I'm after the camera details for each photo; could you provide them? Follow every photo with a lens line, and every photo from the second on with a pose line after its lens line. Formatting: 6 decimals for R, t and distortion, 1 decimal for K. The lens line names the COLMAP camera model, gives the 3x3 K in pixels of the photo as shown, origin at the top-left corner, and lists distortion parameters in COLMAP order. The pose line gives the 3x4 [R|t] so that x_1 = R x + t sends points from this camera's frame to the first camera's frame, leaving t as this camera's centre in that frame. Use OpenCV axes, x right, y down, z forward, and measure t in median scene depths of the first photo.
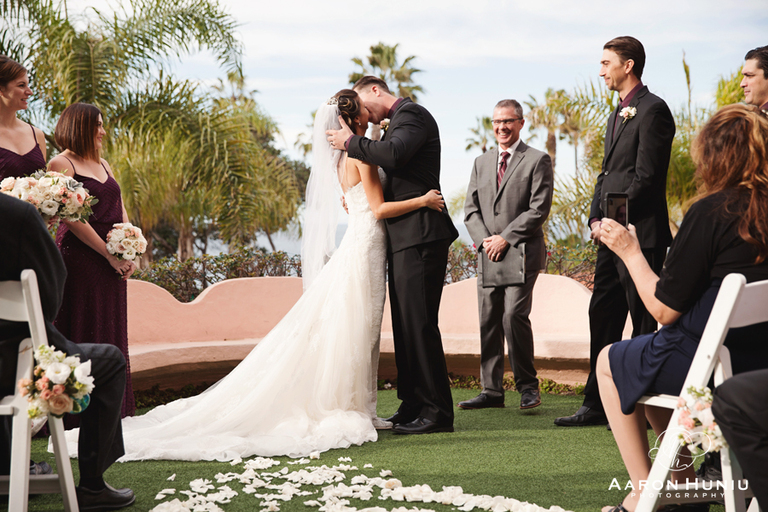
lens RADIAL K [[1119.6, 0, 396.7], [0, 1119.6, 255.7], [0, 0, 1]] dist [0.195652, 0.000000]
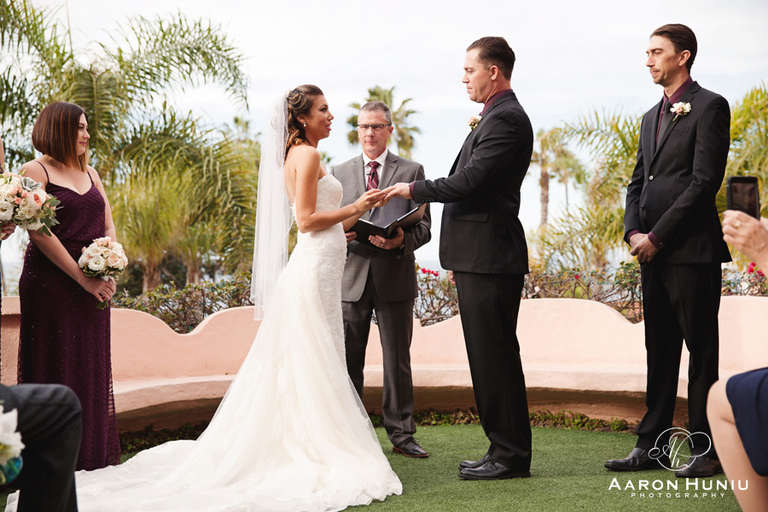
lens RADIAL K [[1064.2, 0, 384.5], [0, 1064.2, 249.1], [0, 0, 1]] dist [0.063671, 0.000000]
pose [[0.999895, -0.011422, -0.008863, -0.021405], [0.011068, 0.999175, -0.039086, 0.012634], [0.009302, 0.038984, 0.999197, 0.193287]]
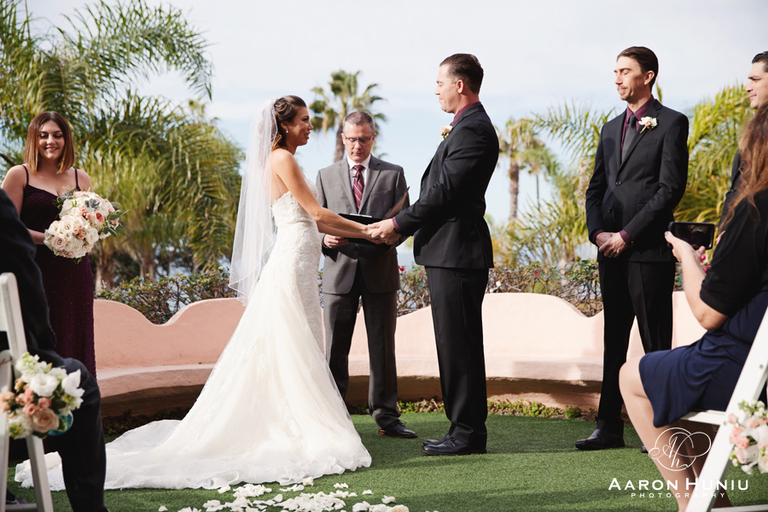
lens RADIAL K [[1119.6, 0, 386.5], [0, 1119.6, 251.0], [0, 0, 1]] dist [0.195652, 0.000000]
pose [[0.999648, -0.001801, 0.026460, -0.028919], [0.002612, 0.999527, -0.030642, 0.014054], [-0.026392, 0.030701, 0.999180, 0.055512]]
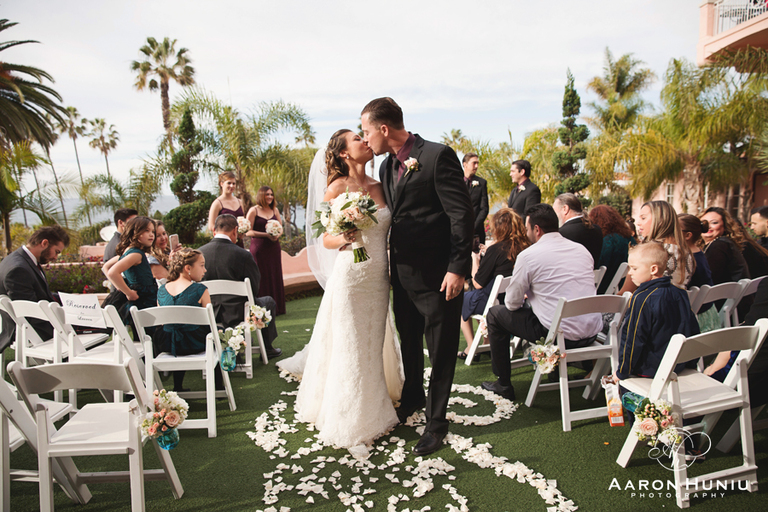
lens RADIAL K [[530.1, 0, 390.0], [0, 530.1, 261.2], [0, 0, 1]] dist [-0.082144, 0.048324]
pose [[0.999512, -0.030458, 0.006955, 0.009726], [0.029526, 0.993670, 0.108392, -0.087766], [-0.010212, -0.108134, 0.994084, -0.151112]]
